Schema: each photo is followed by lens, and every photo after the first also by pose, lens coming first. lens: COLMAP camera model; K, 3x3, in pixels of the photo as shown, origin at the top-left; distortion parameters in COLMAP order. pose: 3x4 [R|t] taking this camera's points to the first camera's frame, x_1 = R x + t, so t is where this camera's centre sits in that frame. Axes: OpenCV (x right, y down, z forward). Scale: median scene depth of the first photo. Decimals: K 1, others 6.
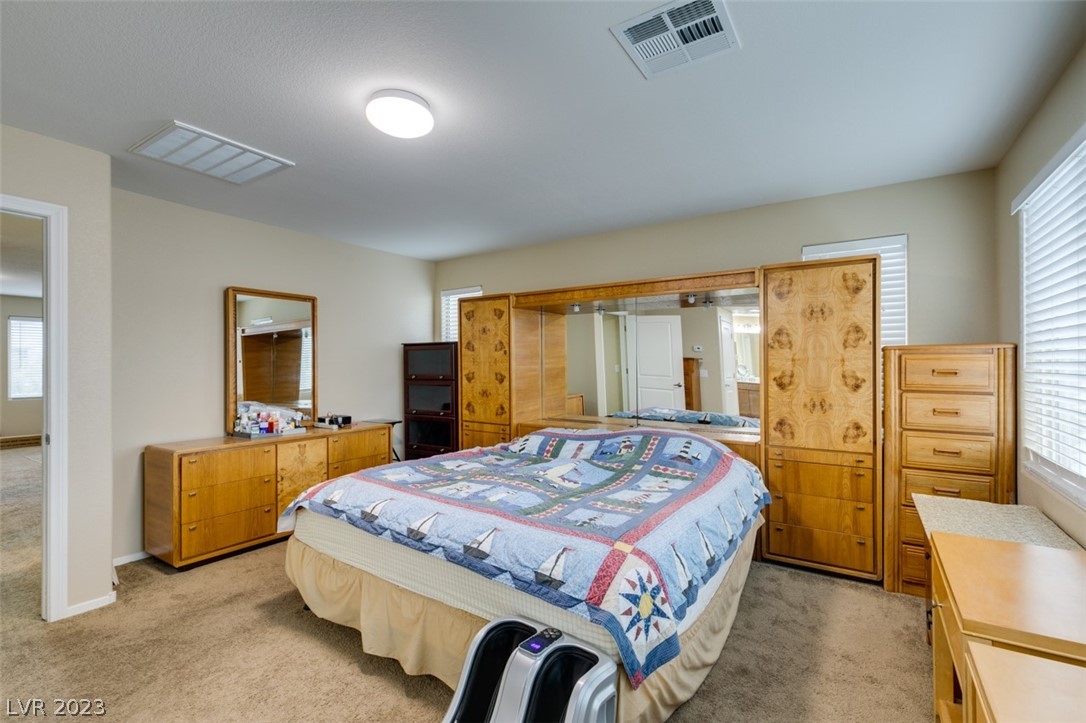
lens RADIAL K [[484.5, 0, 543.3], [0, 484.5, 363.7], [0, 0, 1]] dist [0.005959, -0.002160]
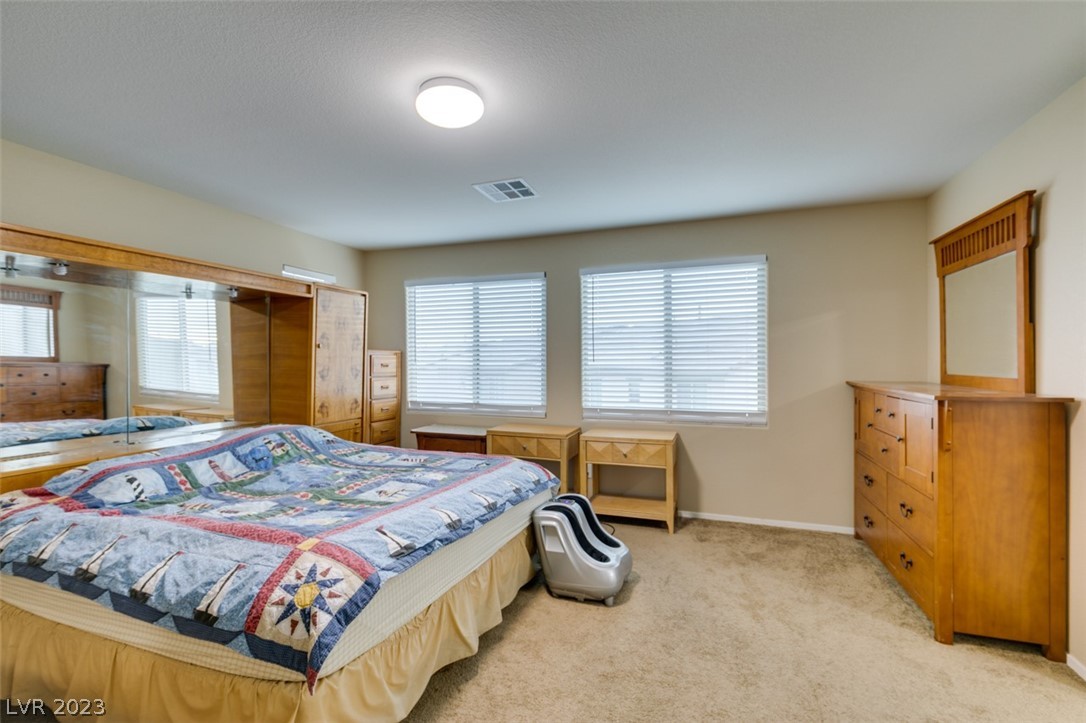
lens RADIAL K [[484.5, 0, 543.1], [0, 484.5, 363.3], [0, 0, 1]] dist [0.005959, -0.002160]
pose [[-0.234750, -0.001356, 0.972055, -1.031195], [-0.006186, 0.999981, -0.000099, 0.005098], [-0.972036, -0.006036, -0.234754, 0.837582]]
